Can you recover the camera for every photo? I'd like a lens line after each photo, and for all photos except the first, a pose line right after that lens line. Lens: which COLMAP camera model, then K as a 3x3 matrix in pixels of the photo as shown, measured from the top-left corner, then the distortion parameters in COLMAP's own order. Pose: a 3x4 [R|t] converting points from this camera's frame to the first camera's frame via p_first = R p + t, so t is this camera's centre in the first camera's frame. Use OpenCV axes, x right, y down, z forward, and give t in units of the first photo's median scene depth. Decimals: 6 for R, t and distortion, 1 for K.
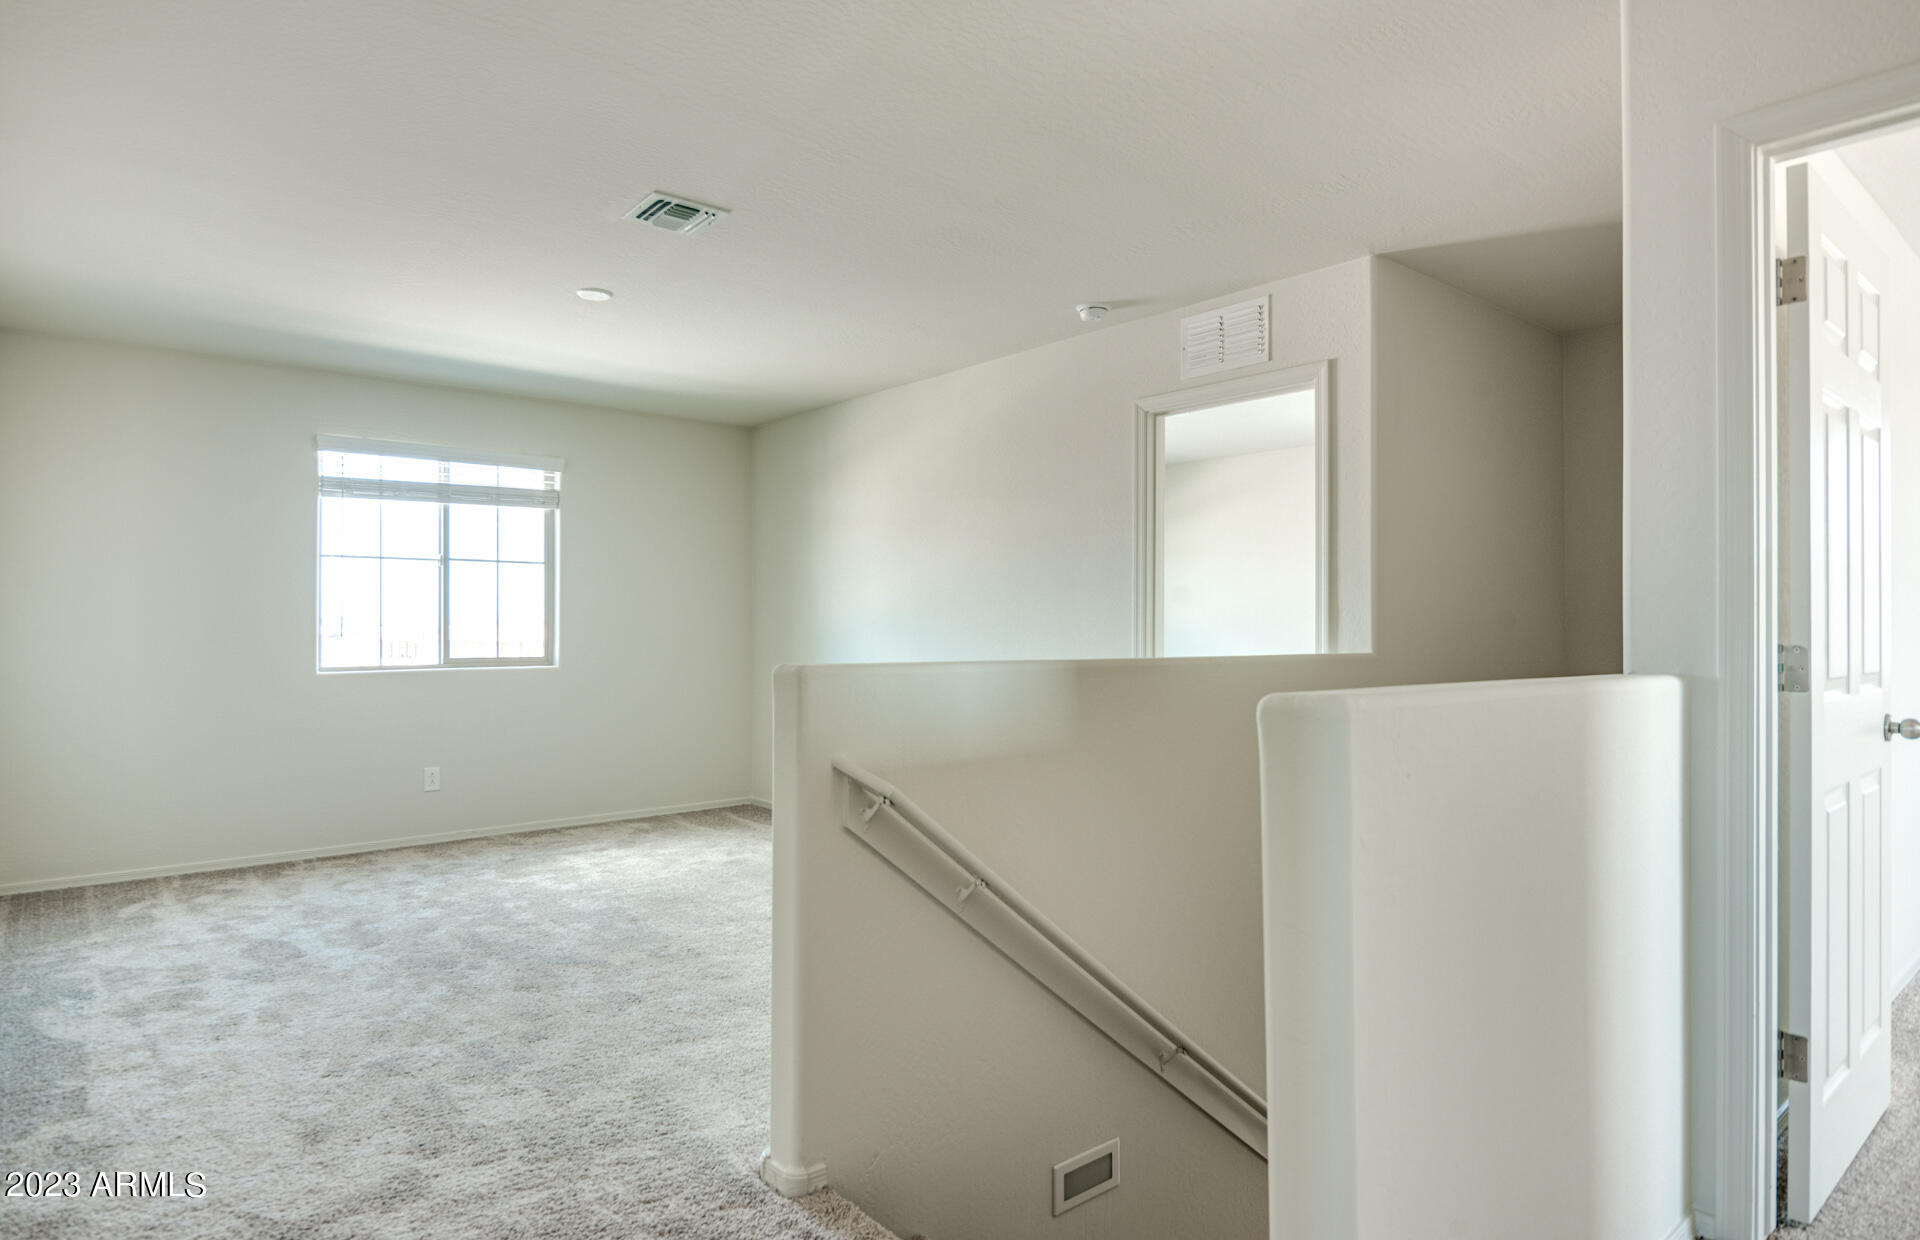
lens RADIAL K [[1050.6, 0, 945.0], [0, 1050.6, 618.2], [0, 0, 1]] dist [0.004379, -0.009266]
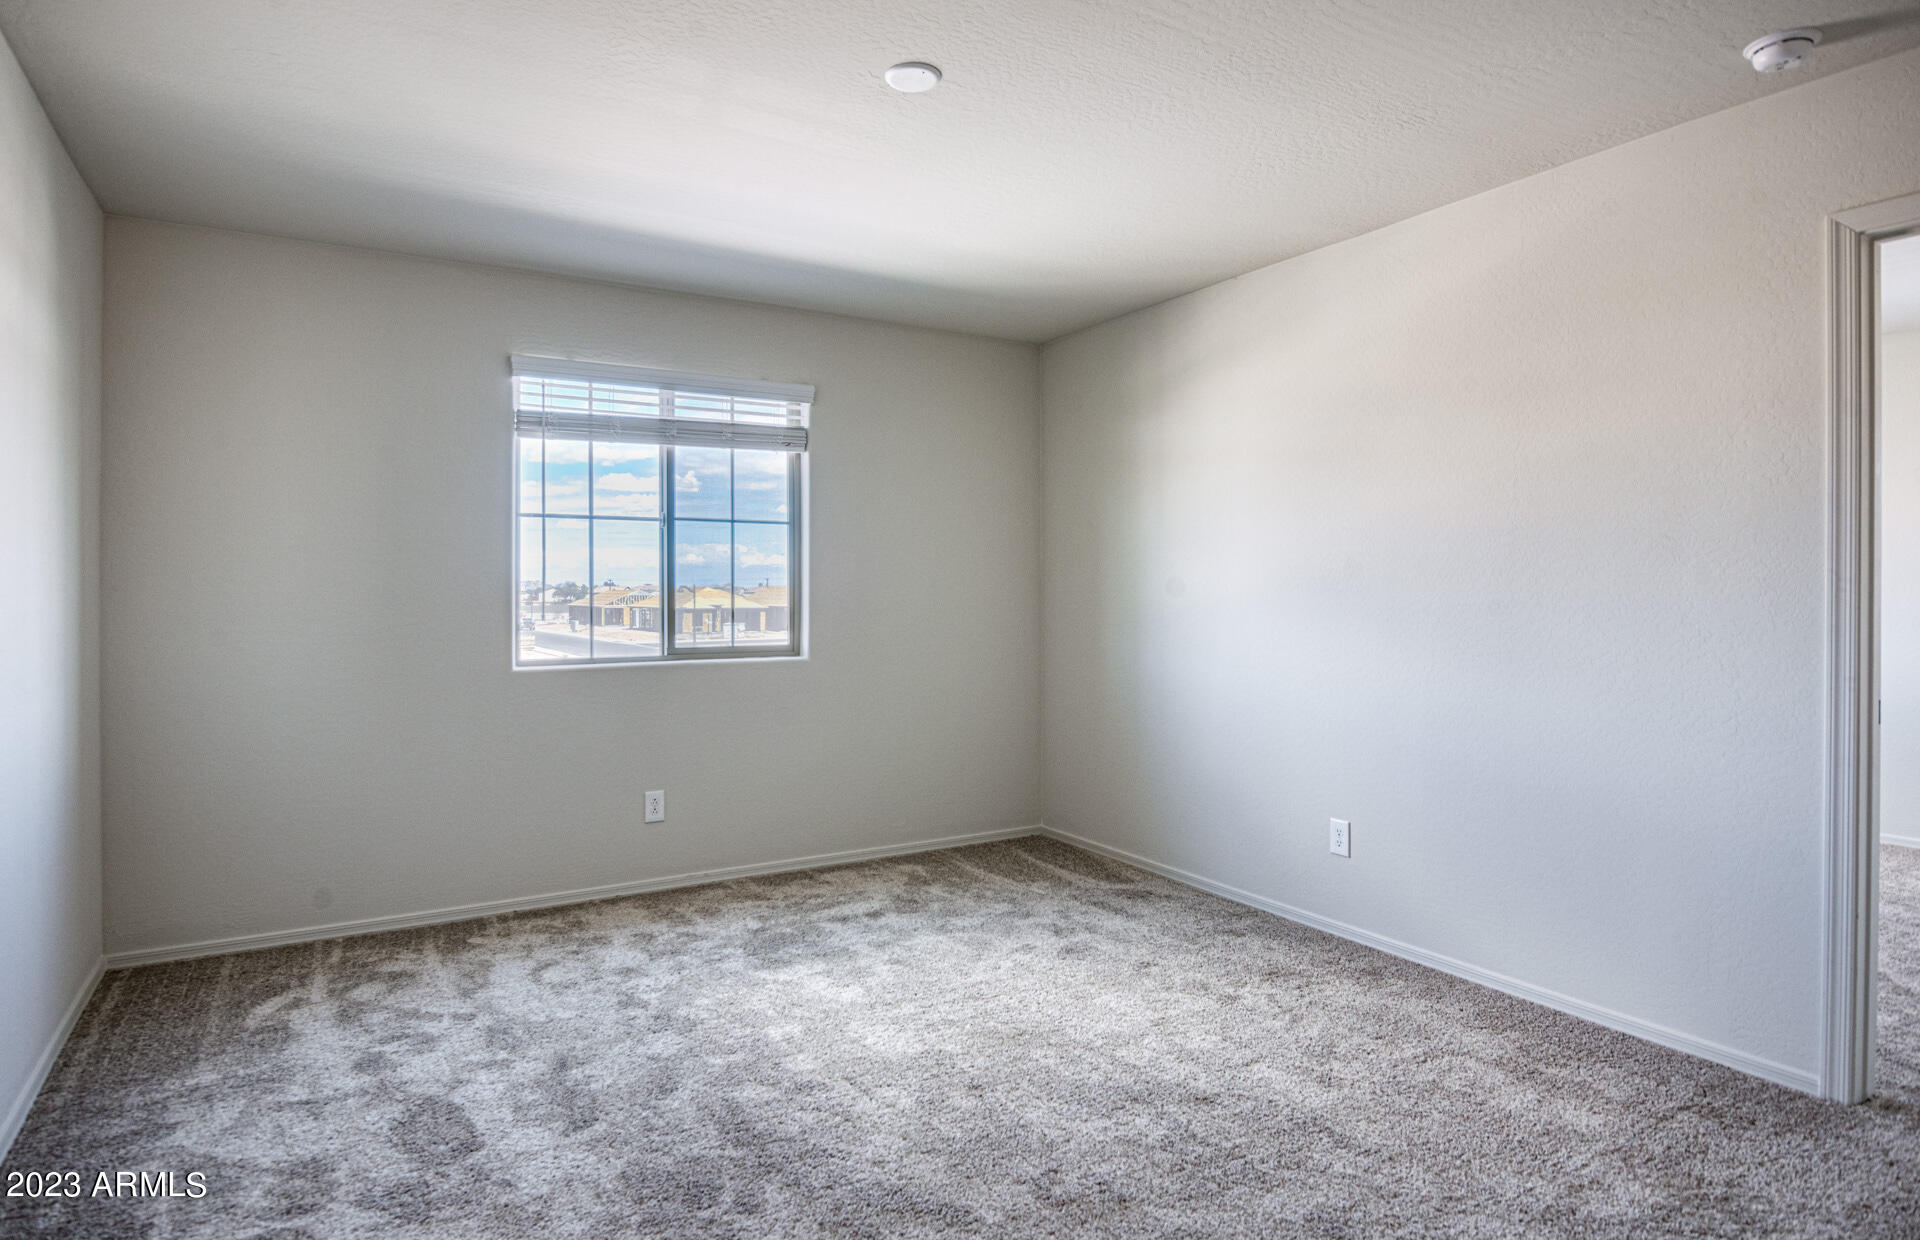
lens RADIAL K [[1064.3, 0, 959.8], [0, 1064.3, 596.5], [0, 0, 1]] dist [0.001739, -0.008826]
pose [[0.987592, -0.000968, -0.157037, -0.186341], [0.002470, 0.999953, 0.009372, -0.007760], [0.157020, -0.009644, 0.987548, 0.344561]]
